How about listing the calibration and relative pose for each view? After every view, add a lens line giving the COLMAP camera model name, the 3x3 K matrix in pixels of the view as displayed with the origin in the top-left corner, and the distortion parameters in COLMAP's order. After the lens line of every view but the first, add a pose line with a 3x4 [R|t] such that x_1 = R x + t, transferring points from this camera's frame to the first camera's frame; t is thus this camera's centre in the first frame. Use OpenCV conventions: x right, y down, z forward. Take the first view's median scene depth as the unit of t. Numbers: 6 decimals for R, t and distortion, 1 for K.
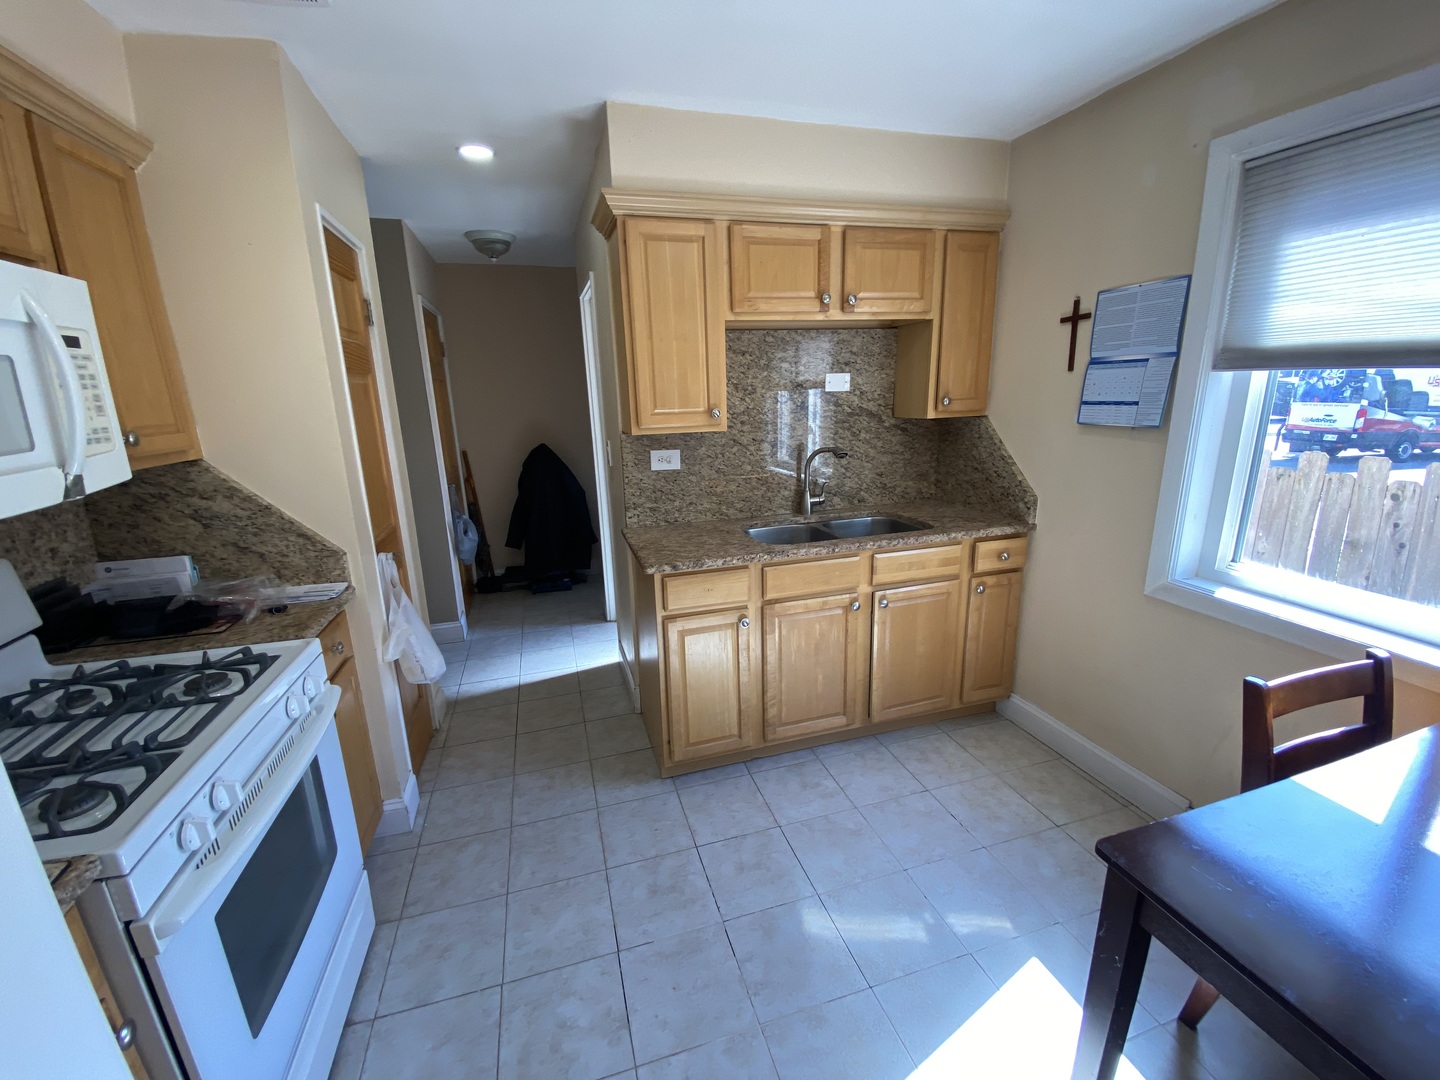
lens RADIAL K [[576.2, 0, 720.0], [0, 576.2, 540.0], [0, 0, 1]] dist [0.046173, -0.032741]
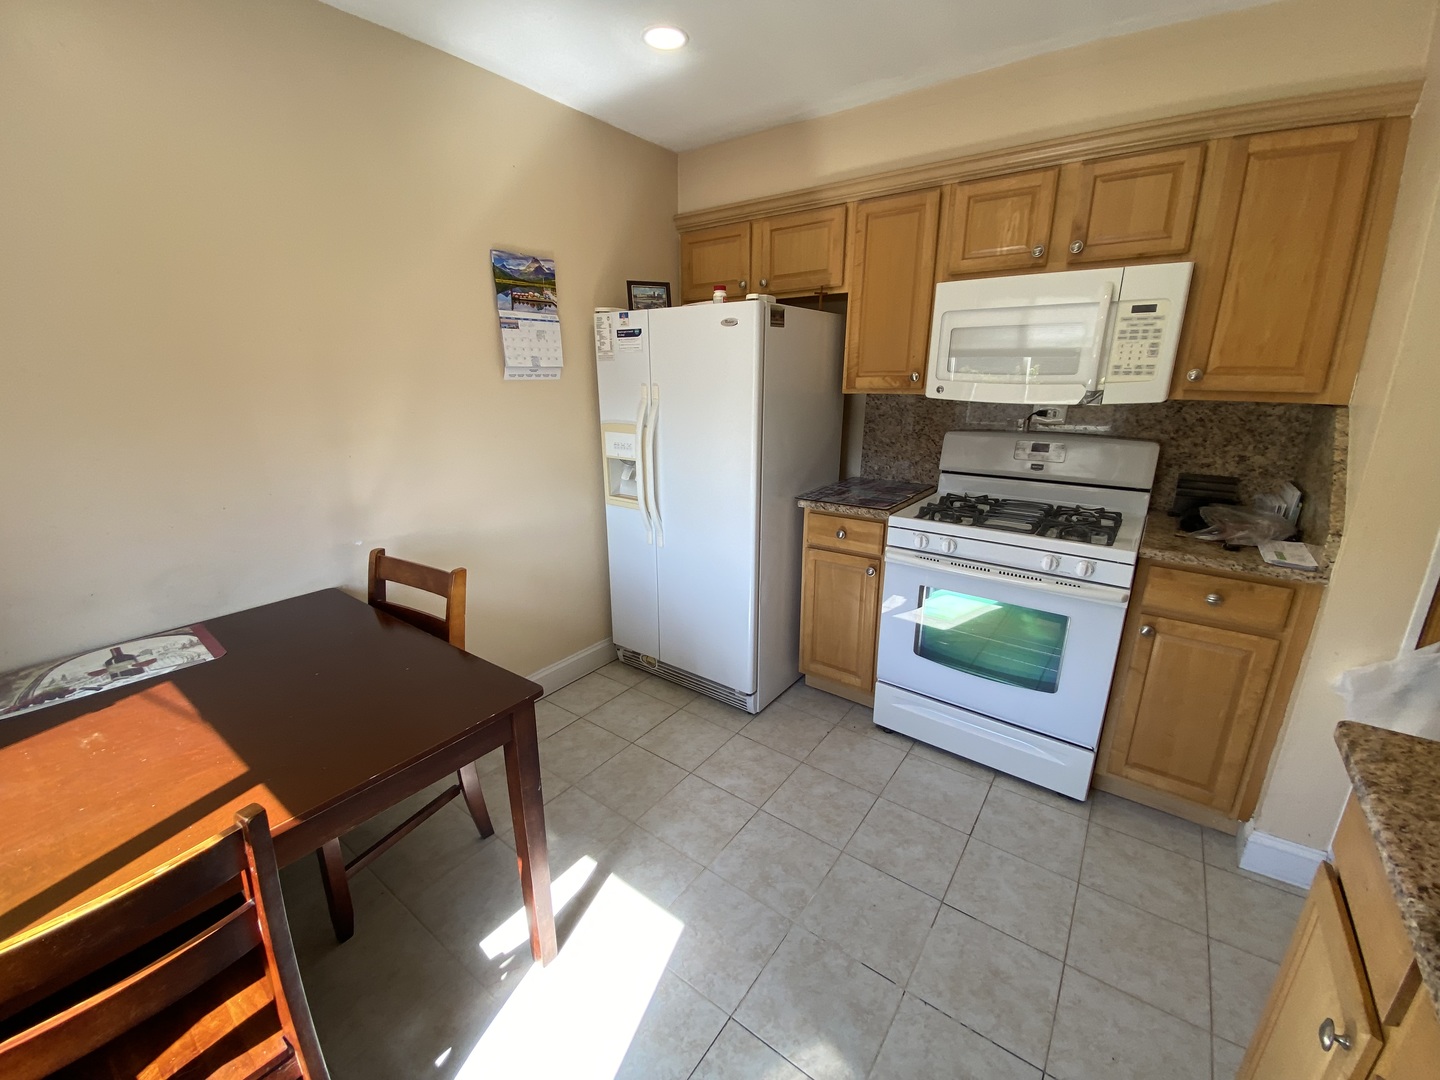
lens RADIAL K [[576.2, 0, 720.0], [0, 576.2, 540.0], [0, 0, 1]] dist [0.046173, -0.032741]
pose [[-0.796971, 0.190884, -0.573062, 0.651623], [-0.131209, 0.871385, 0.472729, -0.300379], [0.589594, 0.451942, -0.669423, 1.272228]]
